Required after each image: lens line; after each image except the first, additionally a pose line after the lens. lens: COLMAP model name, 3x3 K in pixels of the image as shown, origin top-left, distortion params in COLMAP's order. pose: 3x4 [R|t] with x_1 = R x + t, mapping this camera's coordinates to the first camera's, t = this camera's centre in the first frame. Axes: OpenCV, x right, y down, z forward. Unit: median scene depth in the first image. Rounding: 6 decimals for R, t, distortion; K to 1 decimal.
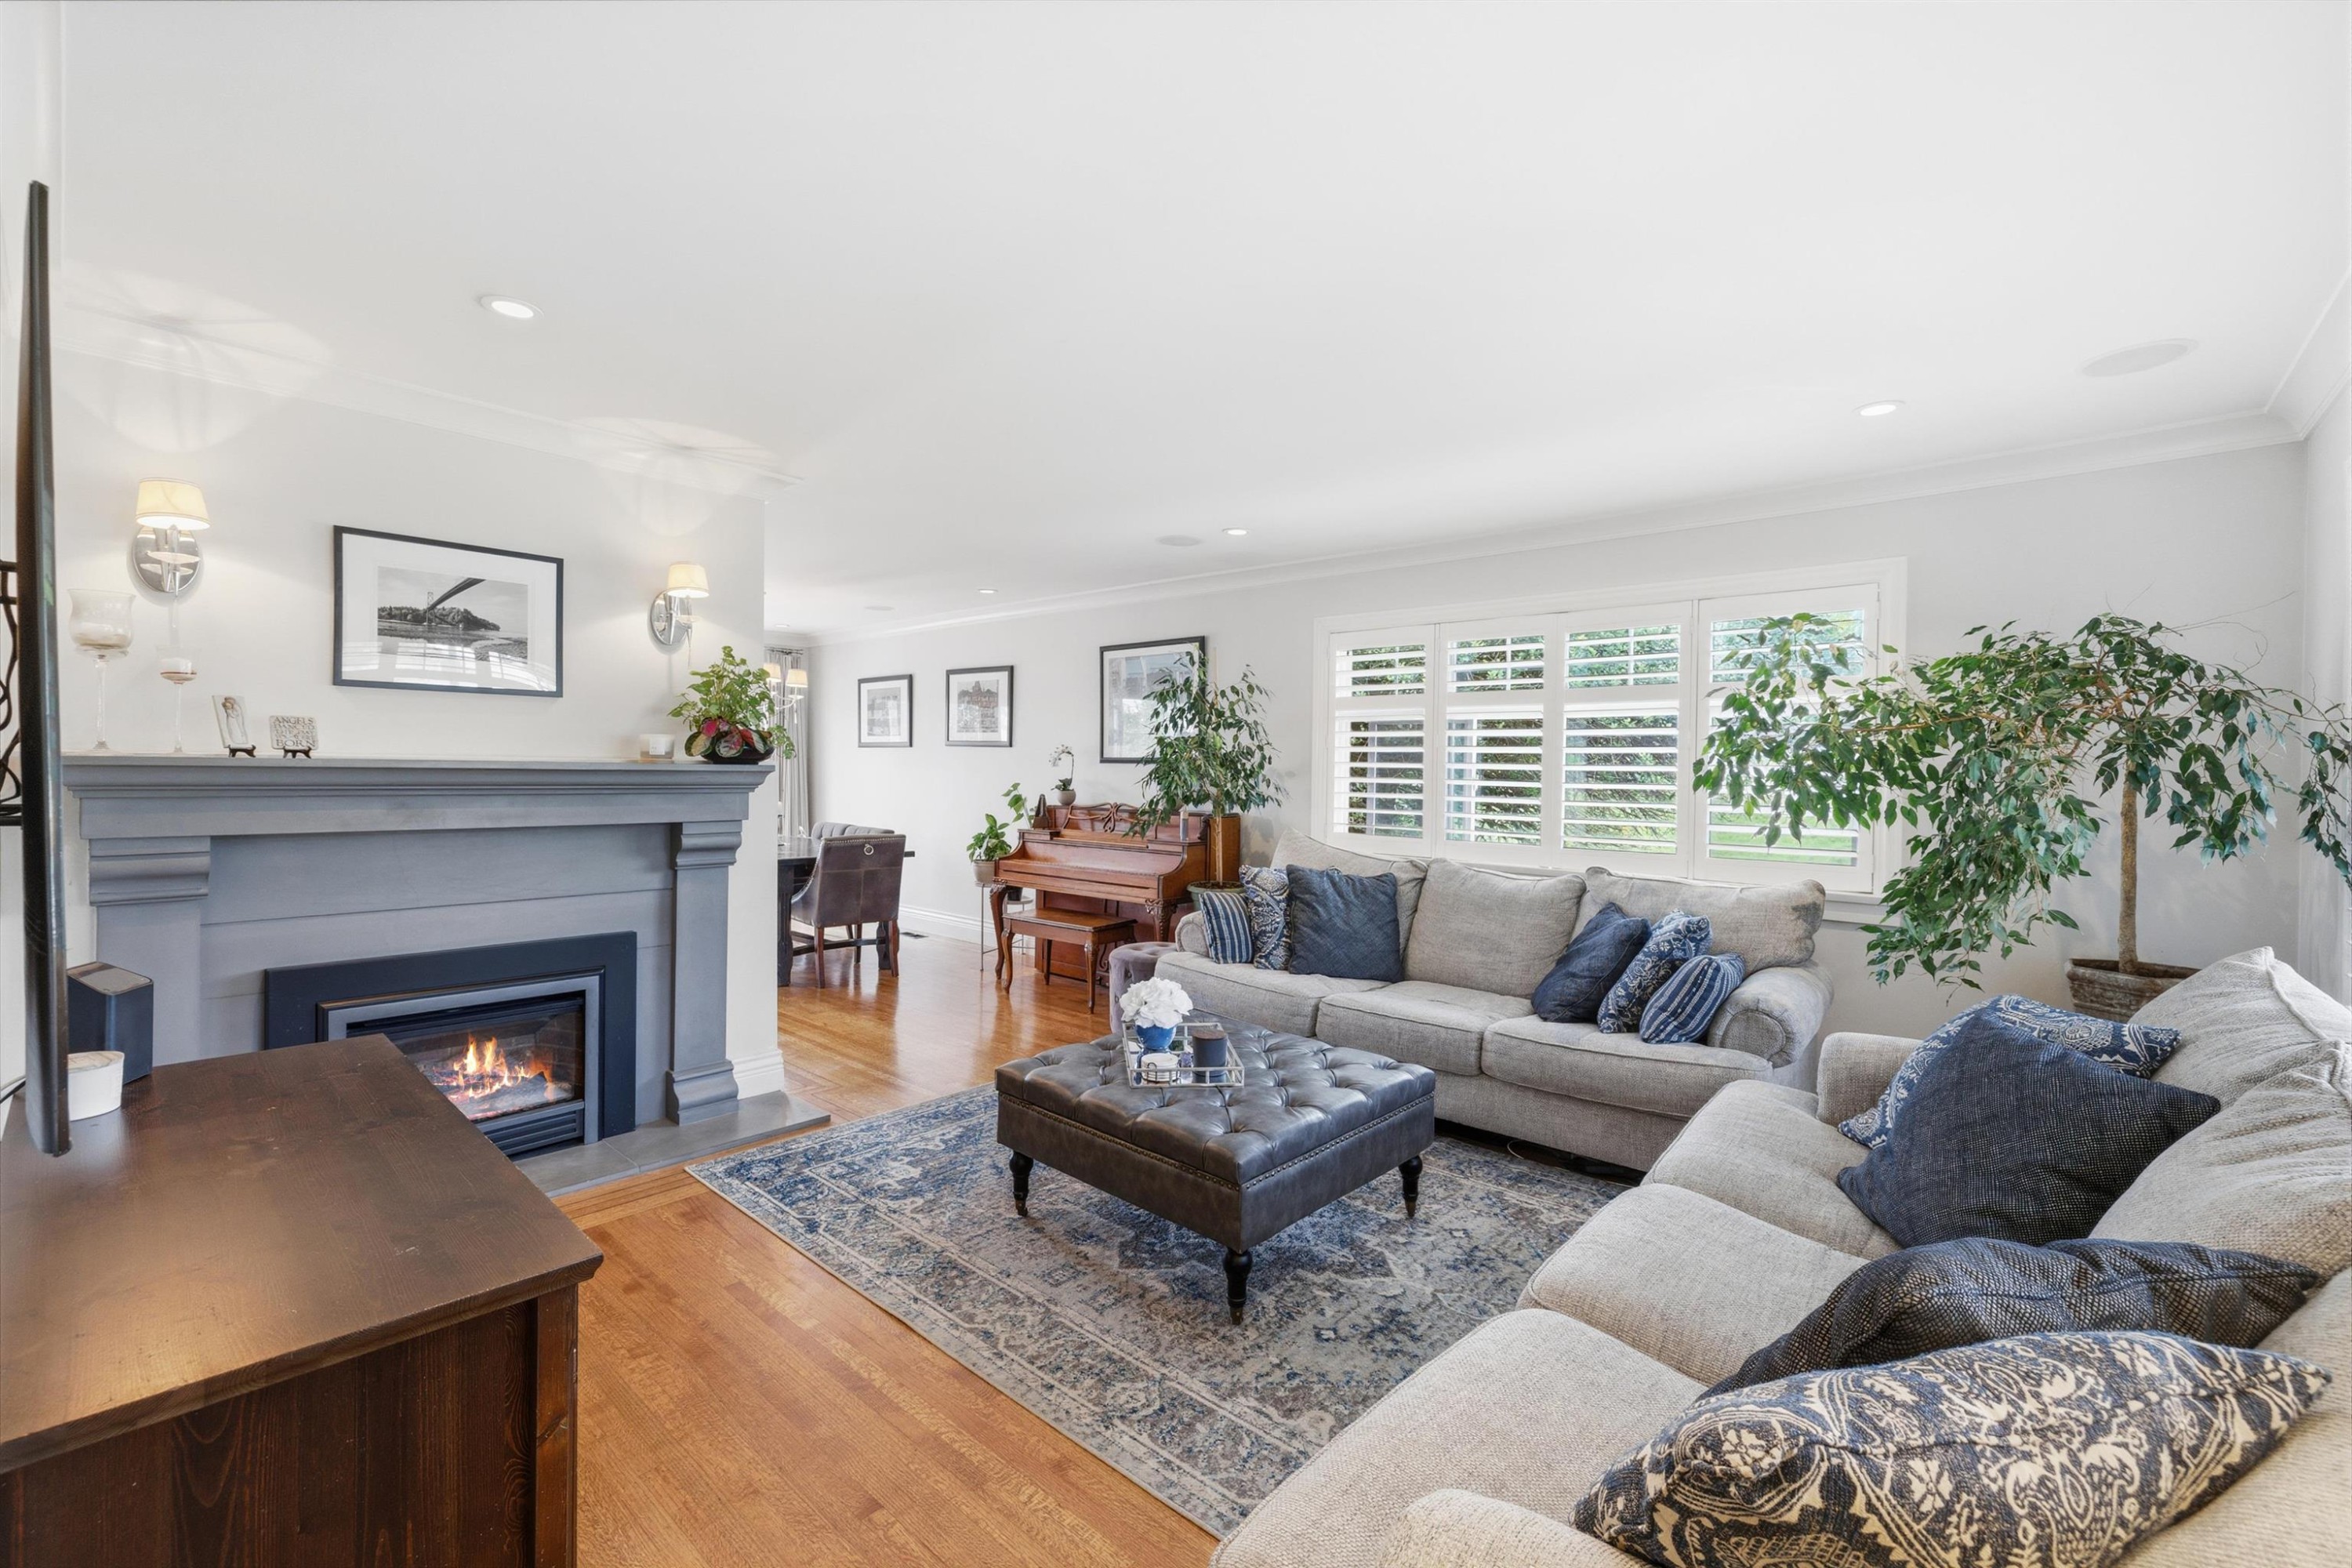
lens RADIAL K [[988.1, 0, 1163.5], [0, 988.1, 769.8], [0, 0, 1]] dist [-0.002324, -0.000166]
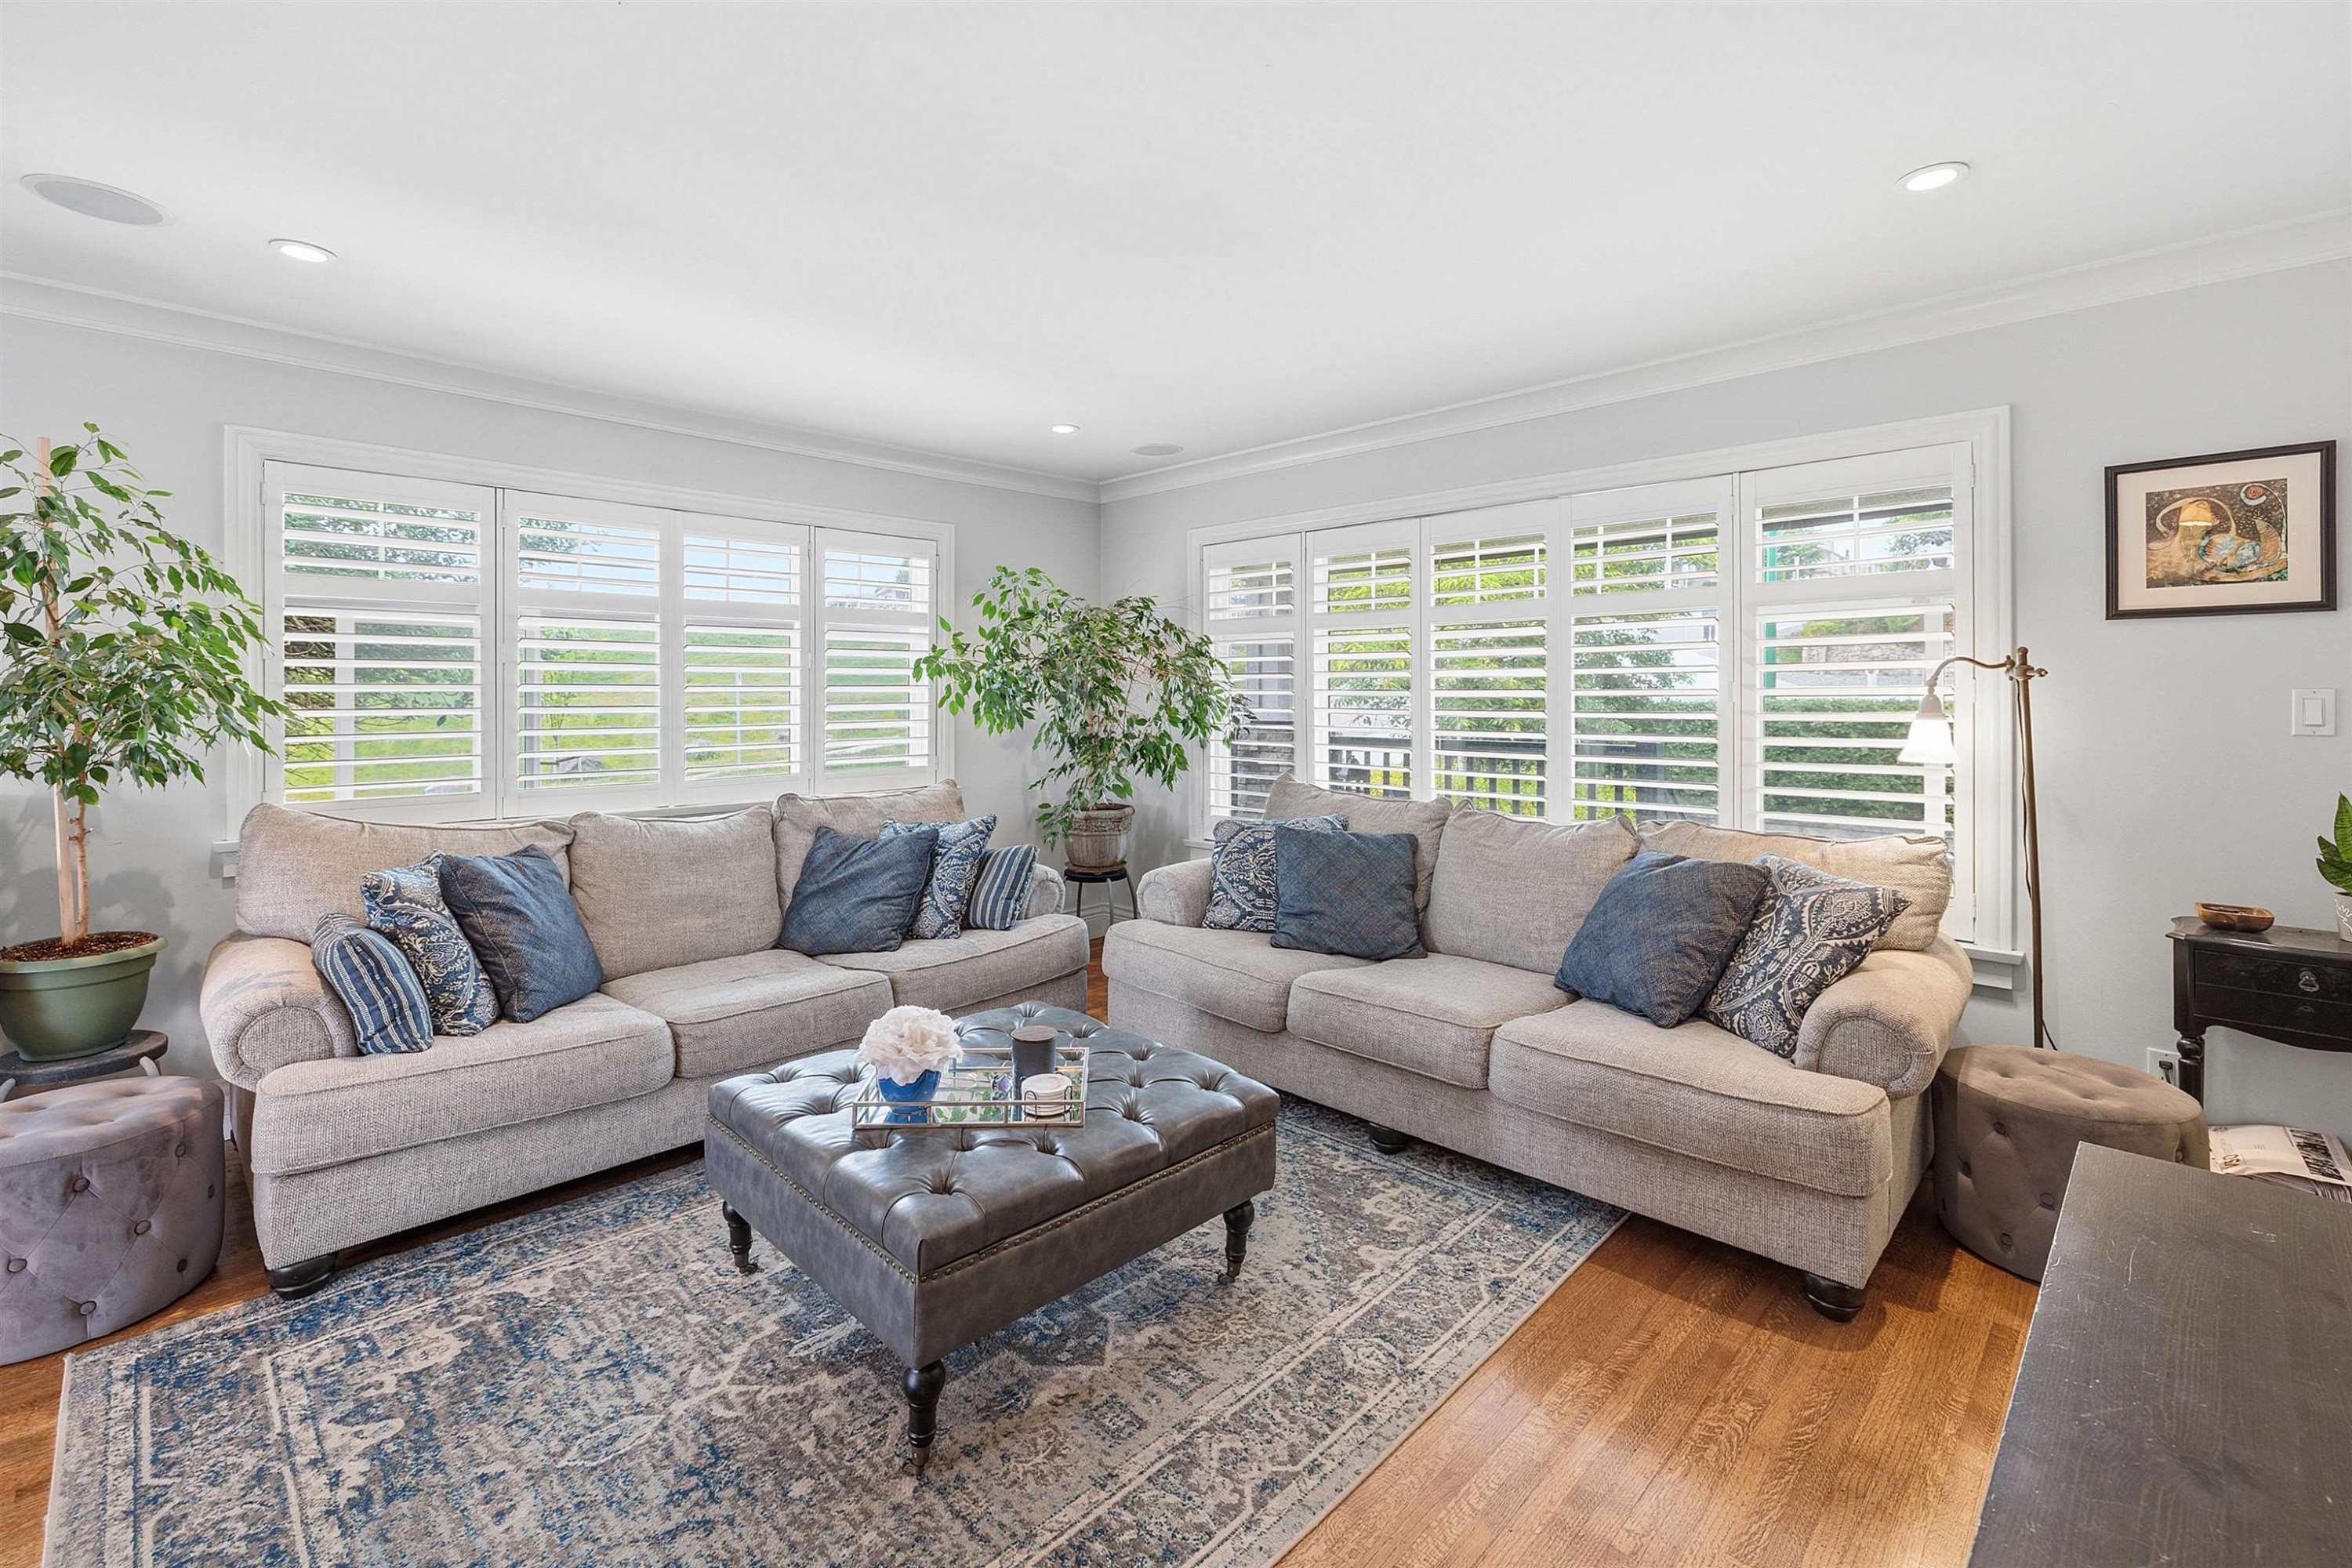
lens RADIAL K [[1020.9, 0, 1170.3], [0, 1020.9, 696.3], [0, 0, 1]] dist [-0.002826, -0.000183]
pose [[0.041591, -0.014819, 0.999025, -0.733779], [0.007869, 0.999864, 0.014503, -0.009502], [-0.999104, 0.007258, 0.041702, 0.834117]]
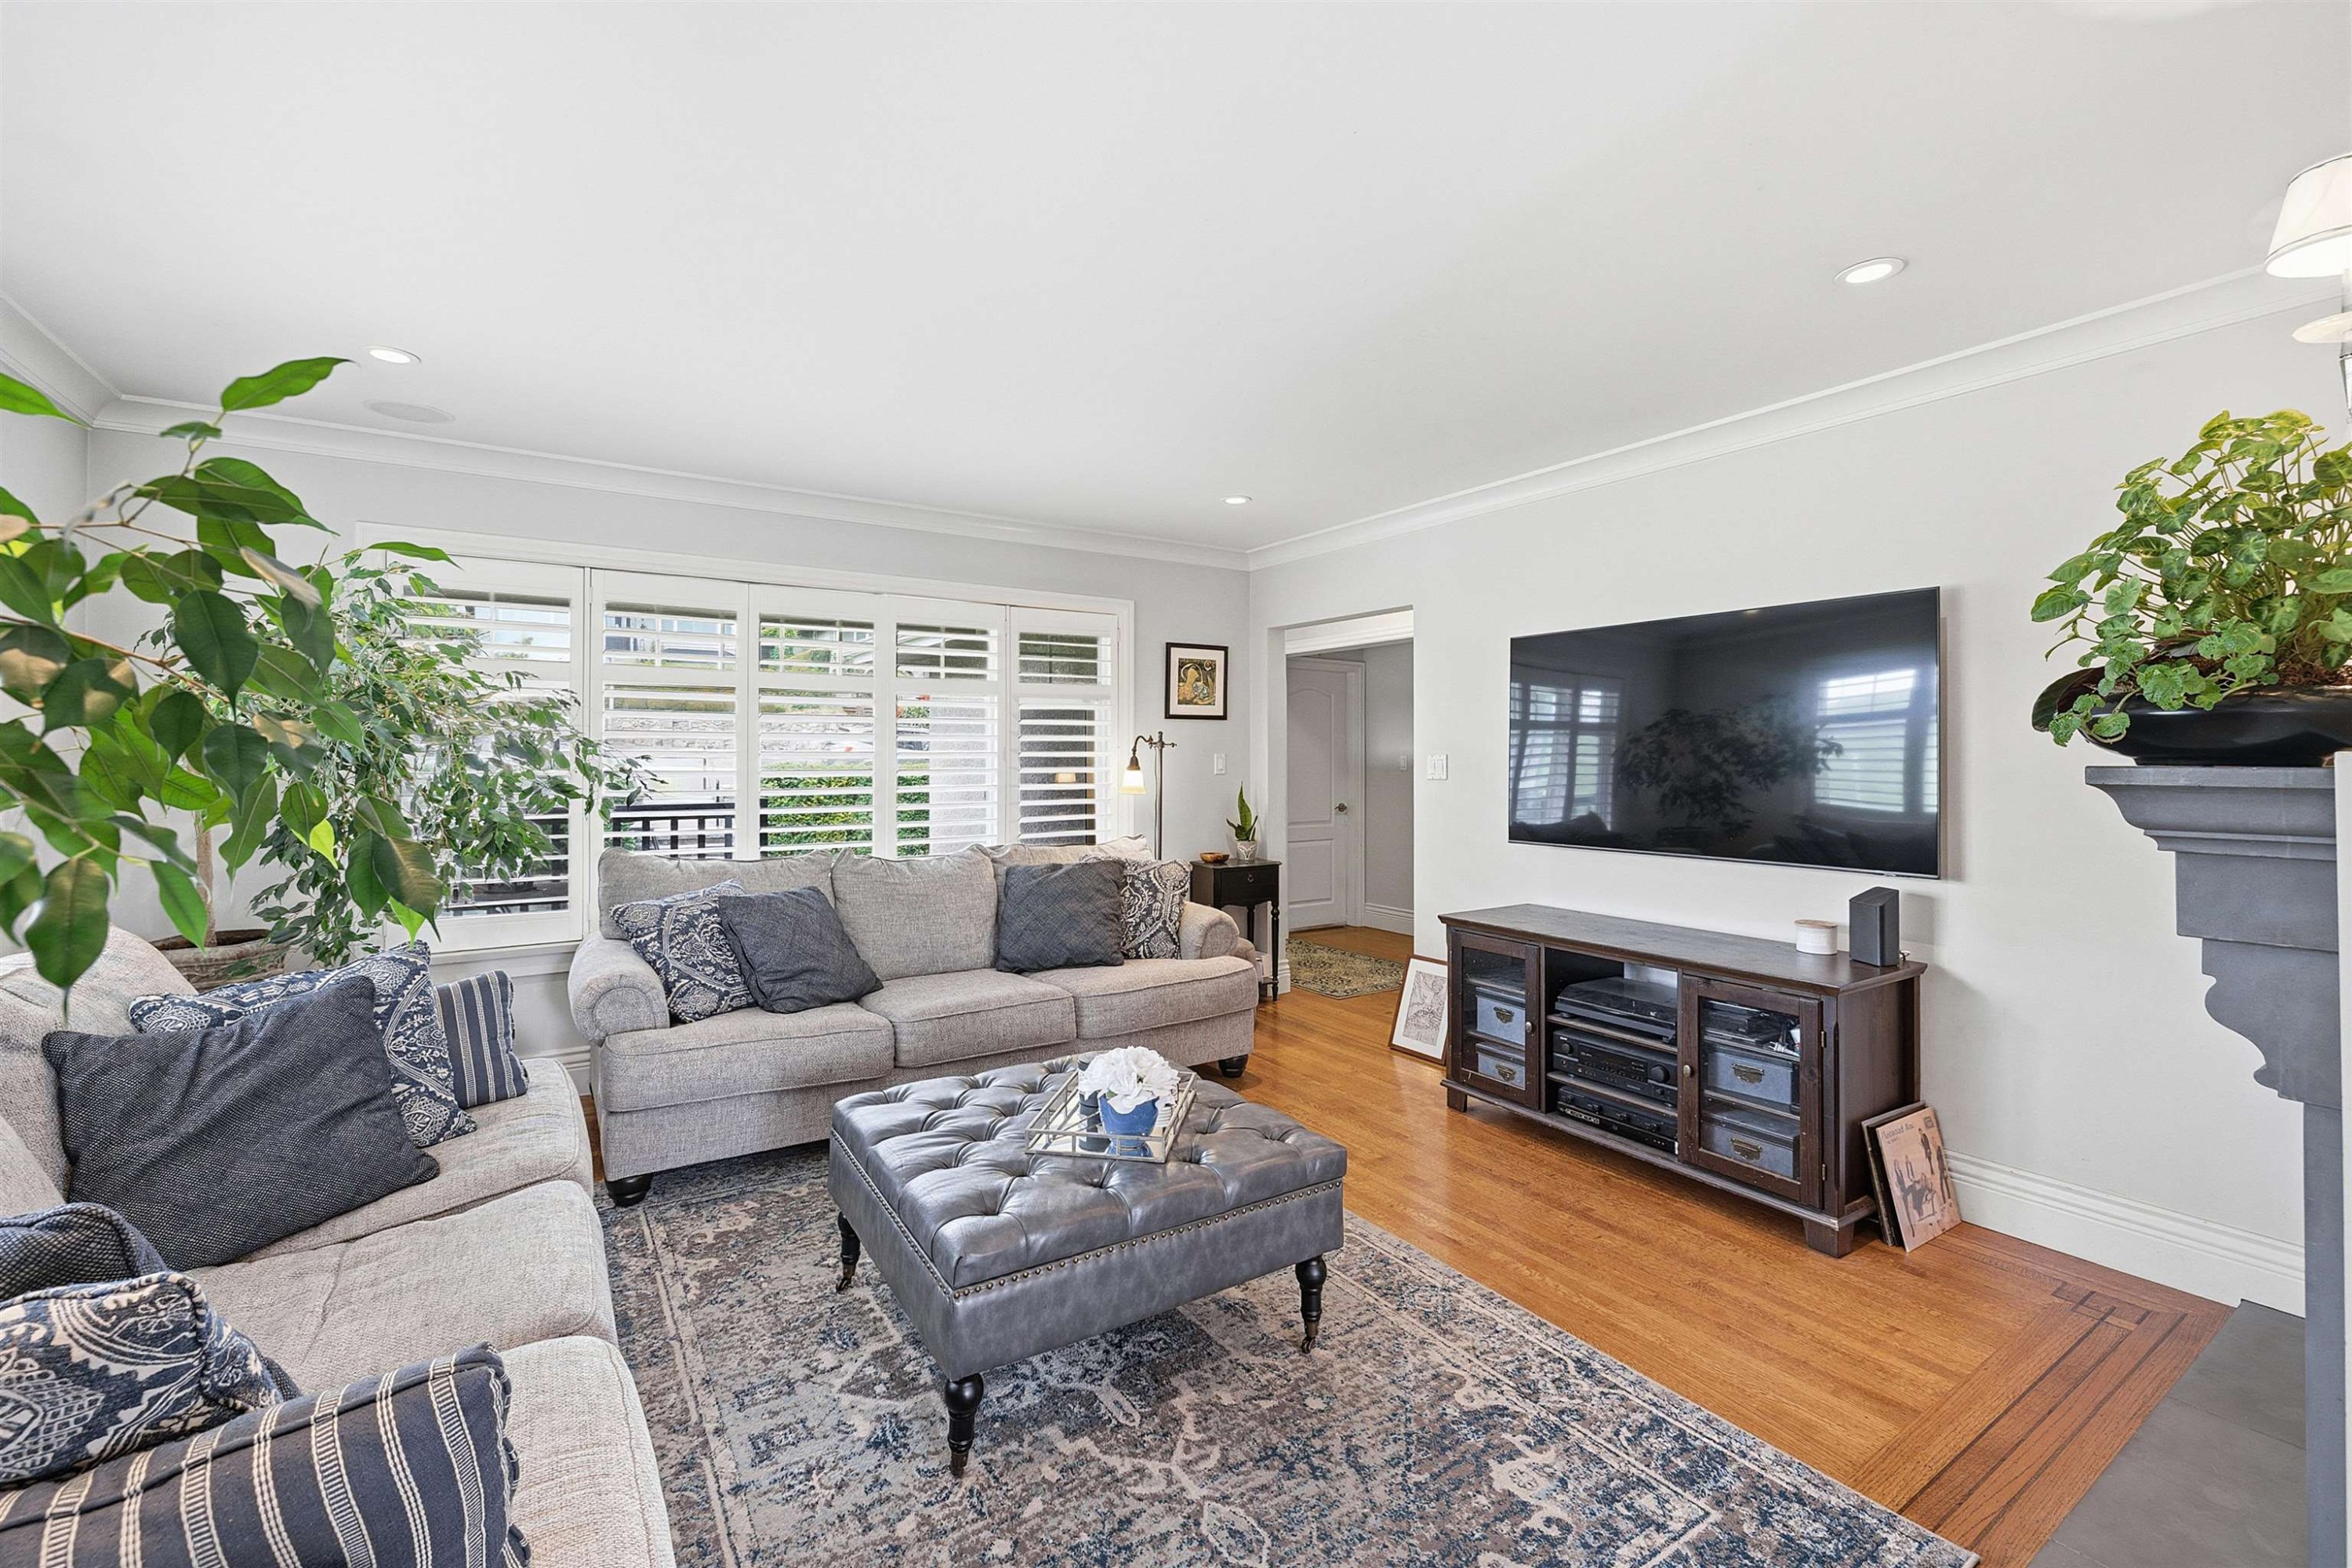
lens RADIAL K [[988.1, 0, 1163.5], [0, 988.1, 769.8], [0, 0, 1]] dist [-0.002324, -0.000166]
pose [[-0.964442, -0.018289, 0.263662, -0.230557], [-0.011997, 0.999604, 0.025454, -0.012255], [-0.264023, 0.021386, -0.964279, 1.777153]]
